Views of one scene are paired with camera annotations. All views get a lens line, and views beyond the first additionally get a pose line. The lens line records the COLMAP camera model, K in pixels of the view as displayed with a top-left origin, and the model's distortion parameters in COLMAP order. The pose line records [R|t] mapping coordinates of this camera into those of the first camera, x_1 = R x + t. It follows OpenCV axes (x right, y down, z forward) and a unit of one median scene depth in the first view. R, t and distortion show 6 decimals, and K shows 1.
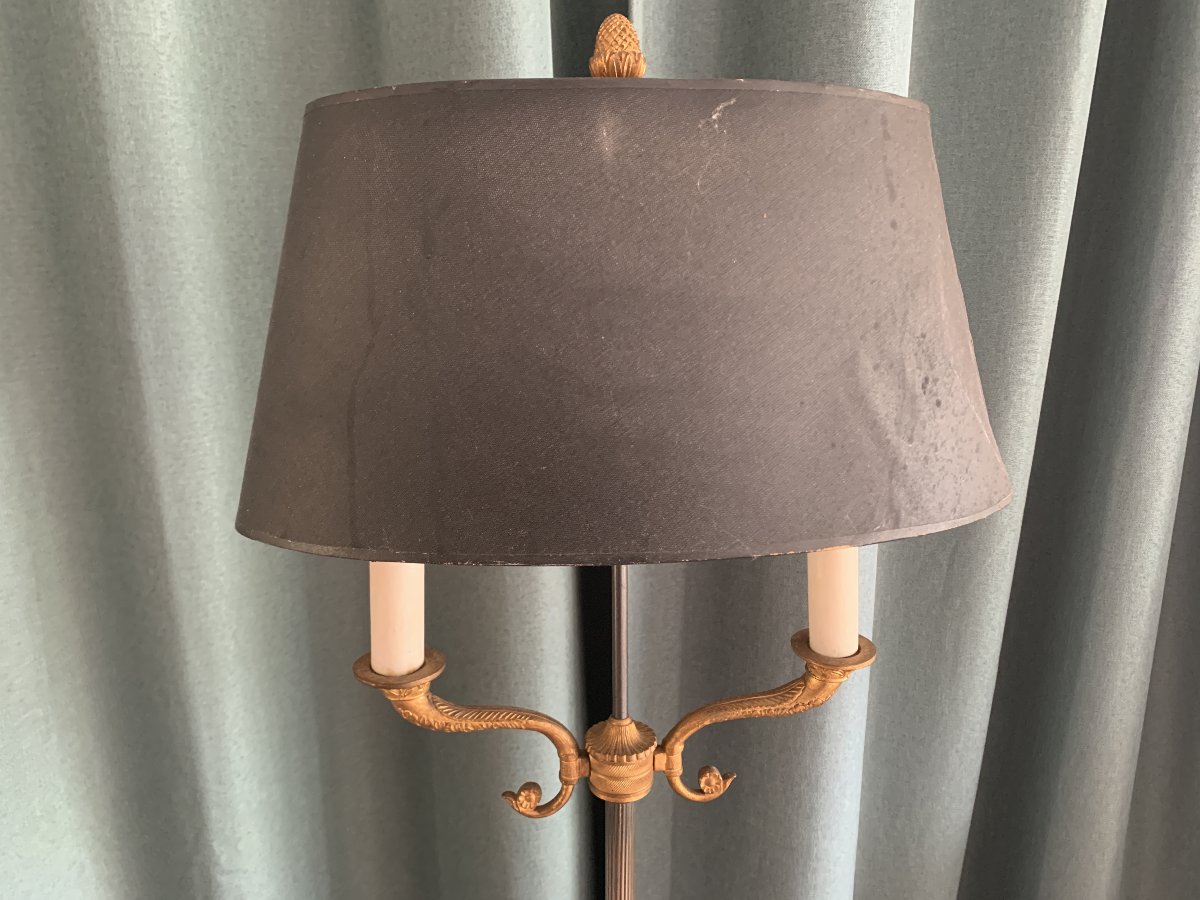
lens RADIAL K [[936.5, 0, 600.0], [0, 936.5, 450.0], [0, 0, 1]] dist [0.052190, -0.081974]
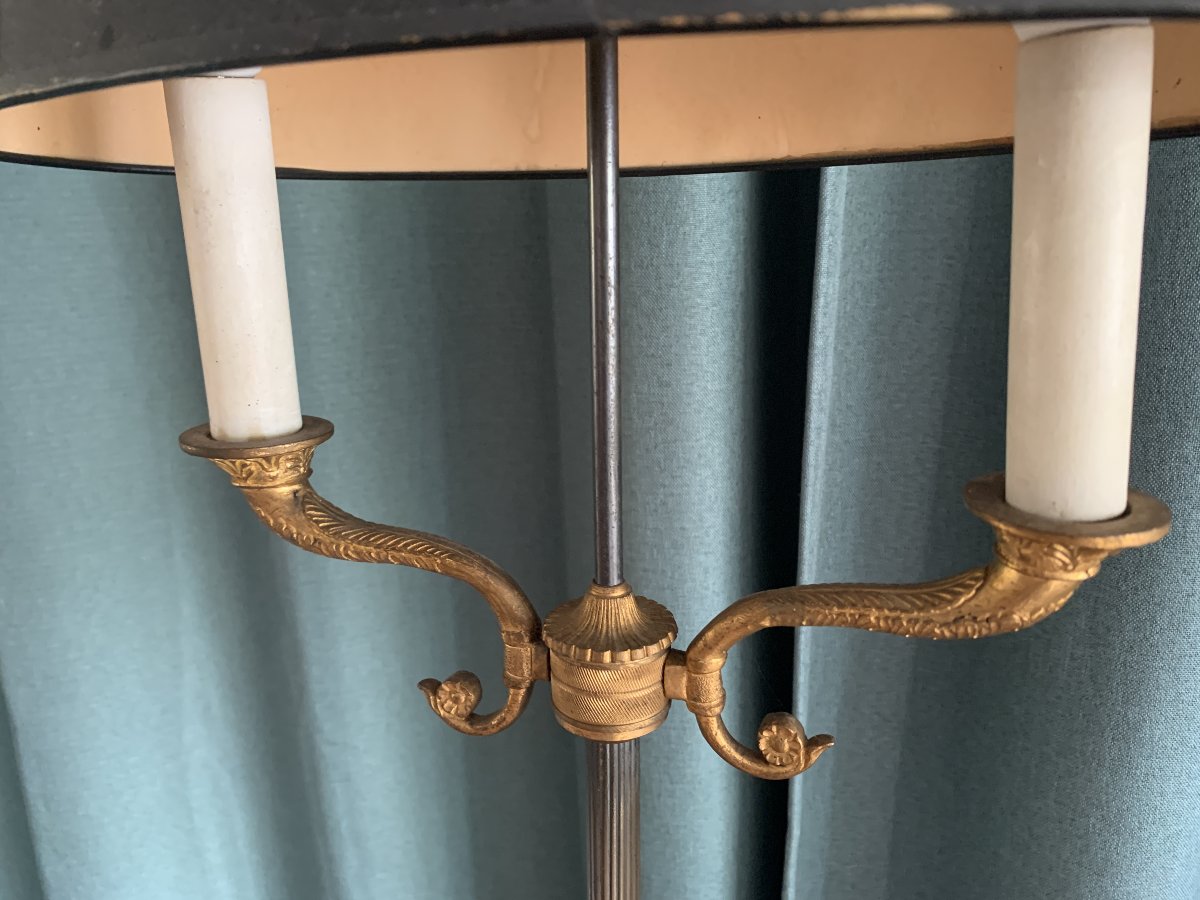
lens RADIAL K [[936.5, 0, 600.0], [0, 936.5, 450.0], [0, 0, 1]] dist [0.052190, -0.081974]
pose [[0.909158, 0.099541, -0.404380, 0.227078], [-0.083719, 0.994877, 0.056672, 0.177468], [0.407949, -0.017669, 0.912834, 0.508500]]
